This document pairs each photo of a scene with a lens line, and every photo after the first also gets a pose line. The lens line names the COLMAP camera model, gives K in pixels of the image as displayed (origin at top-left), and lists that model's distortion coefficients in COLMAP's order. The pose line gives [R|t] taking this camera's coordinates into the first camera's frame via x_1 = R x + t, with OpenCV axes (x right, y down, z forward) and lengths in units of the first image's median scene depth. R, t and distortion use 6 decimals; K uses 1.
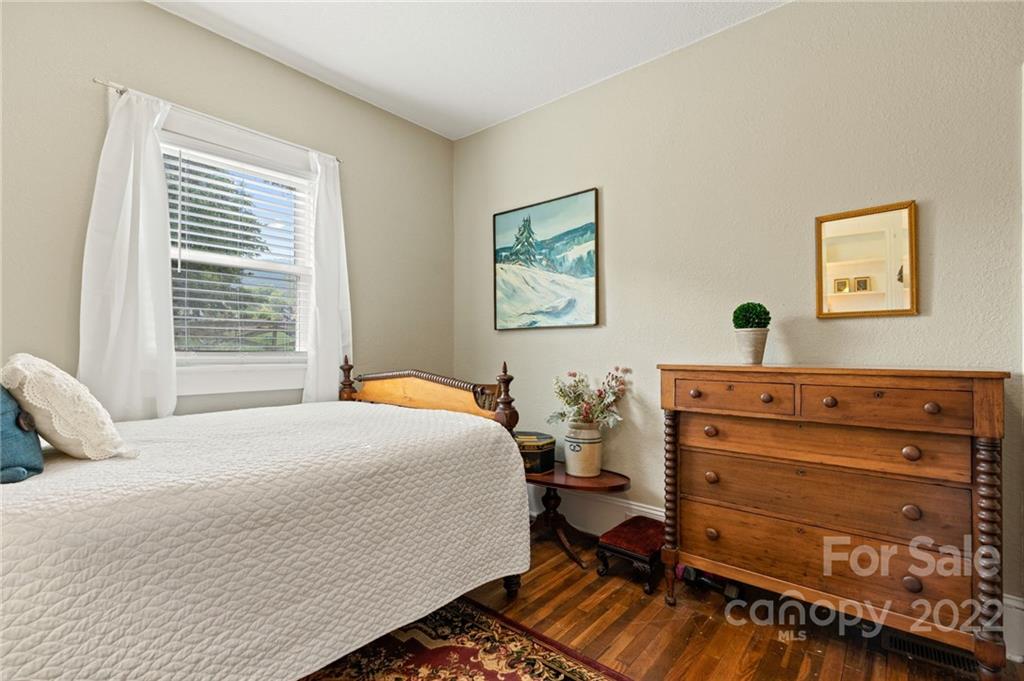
lens RADIAL K [[465.9, 0, 524.8], [0, 465.9, 339.4], [0, 0, 1]] dist [-0.003086, 0.000074]
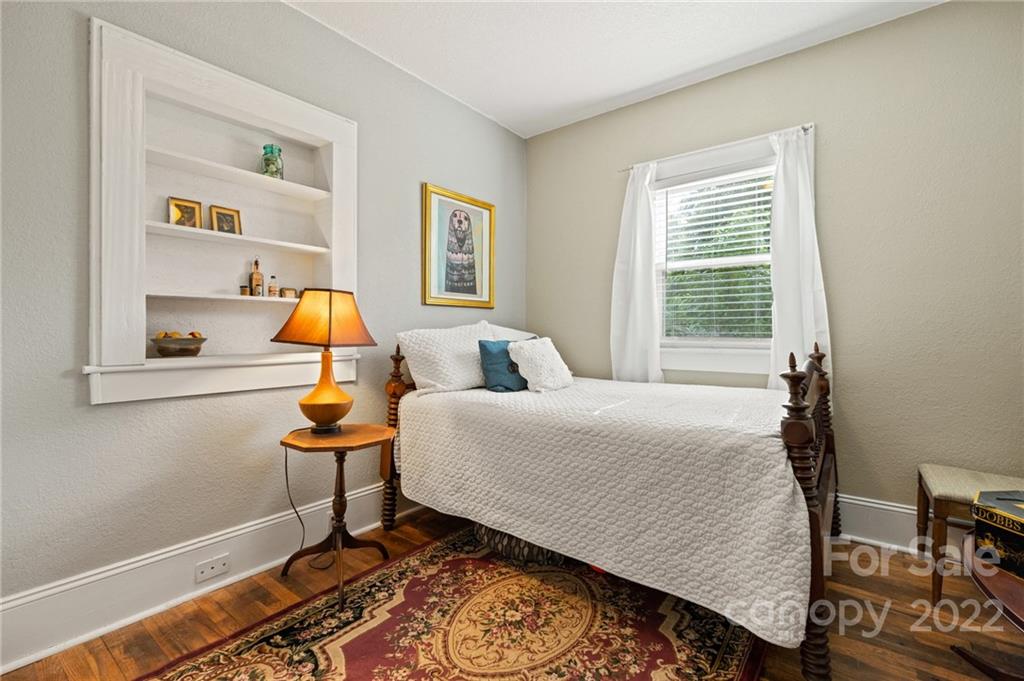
lens RADIAL K [[461.6, 0, 518.1], [0, 461.6, 336.7], [0, 0, 1]] dist [-0.003619, 0.000929]
pose [[0.028137, 0.001425, -0.999603, 0.724578], [0.017567, 0.999844, 0.001920, 0.017483], [0.999450, -0.017614, 0.028107, 0.618413]]
